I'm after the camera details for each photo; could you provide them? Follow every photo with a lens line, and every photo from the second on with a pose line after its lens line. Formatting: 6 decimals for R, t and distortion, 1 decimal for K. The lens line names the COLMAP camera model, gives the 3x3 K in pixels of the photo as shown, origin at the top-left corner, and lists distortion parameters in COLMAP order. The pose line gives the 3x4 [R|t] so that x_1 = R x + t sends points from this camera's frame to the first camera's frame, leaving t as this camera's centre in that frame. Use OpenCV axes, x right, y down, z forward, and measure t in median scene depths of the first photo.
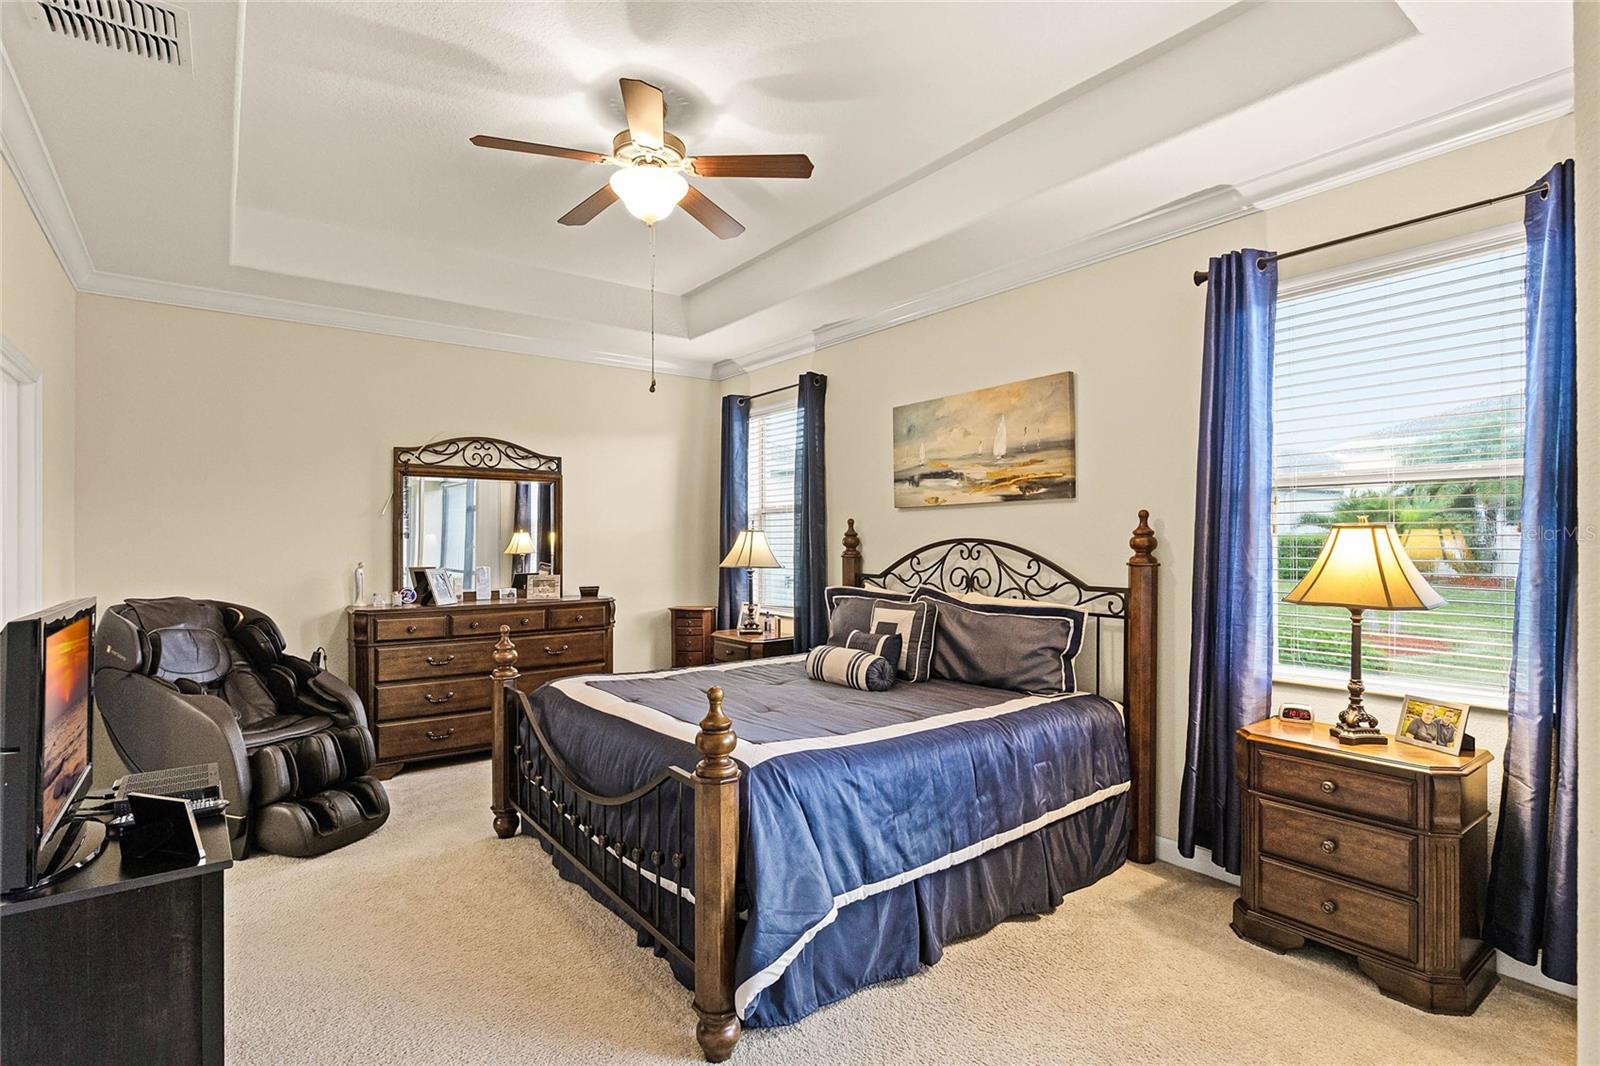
lens RADIAL K [[780.2, 0, 800.0], [0, 780.2, 533.0], [0, 0, 1]] dist [-0.001579, -0.000067]
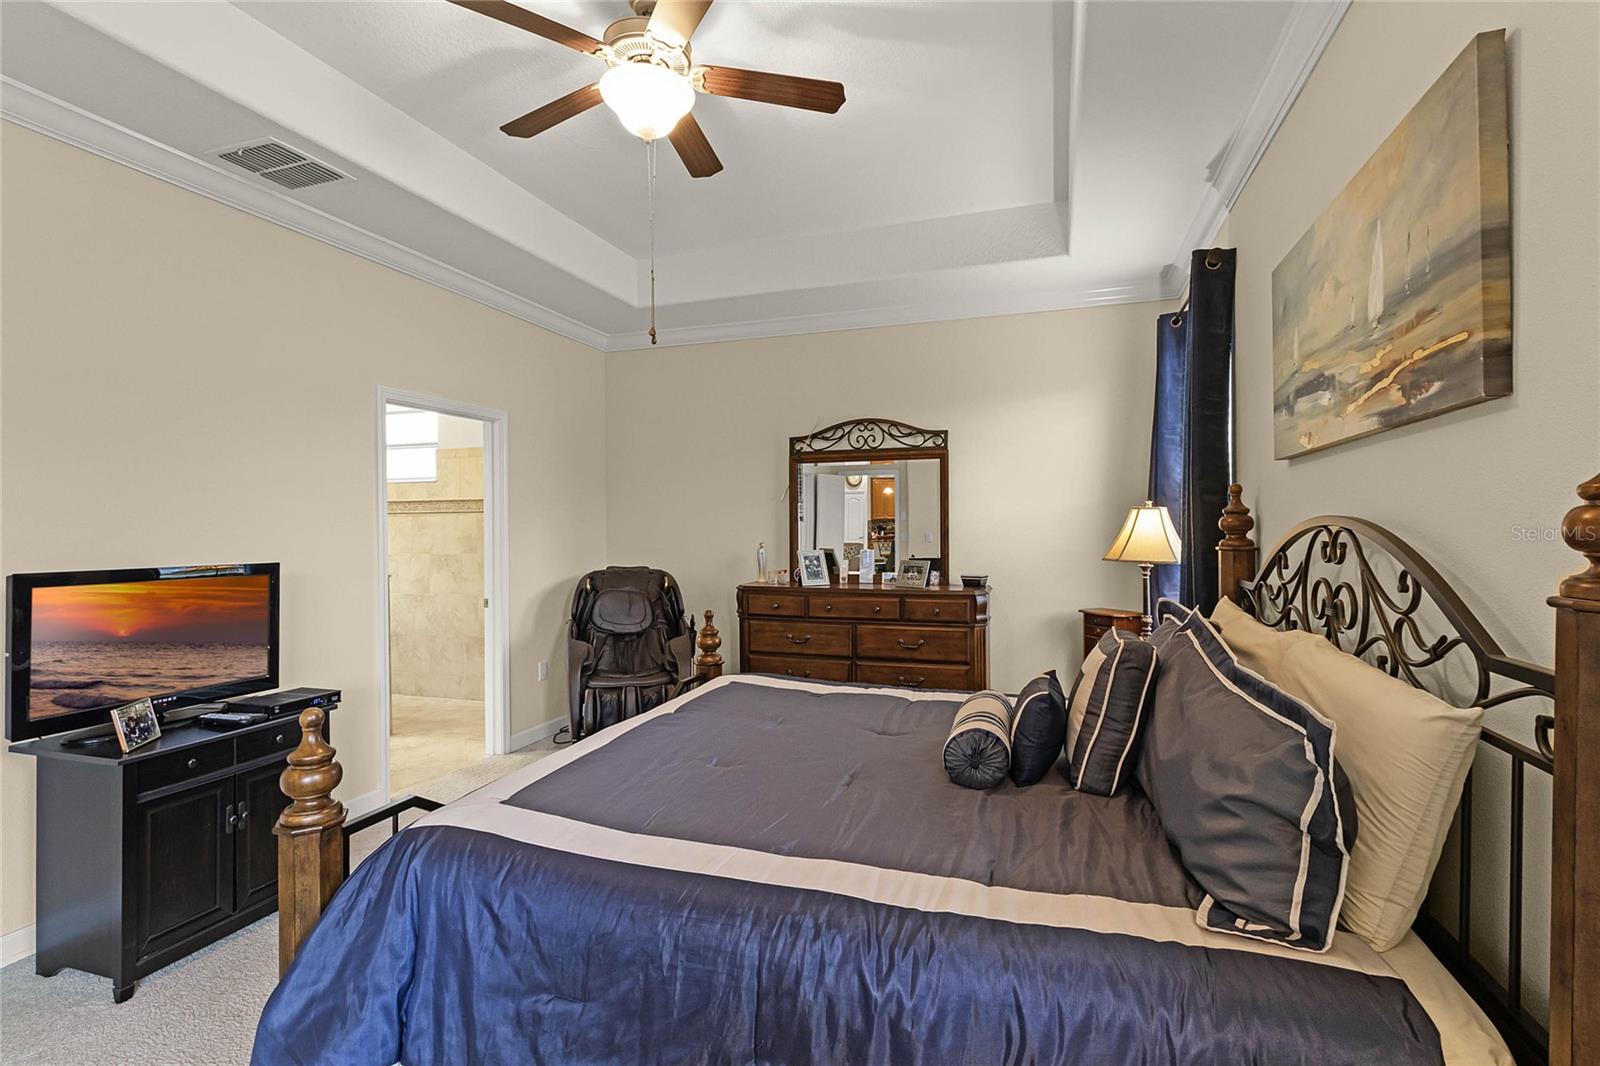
lens RADIAL K [[742.1, 0, 800.0], [0, 742.1, 533.0], [0, 0, 1]] dist [0.002495, 0.000368]
pose [[0.565169, 0.008188, -0.824935, 0.332246], [0.011095, 0.999785, 0.017526, 0.004523], [0.824901, -0.019058, 0.564957, 0.414492]]
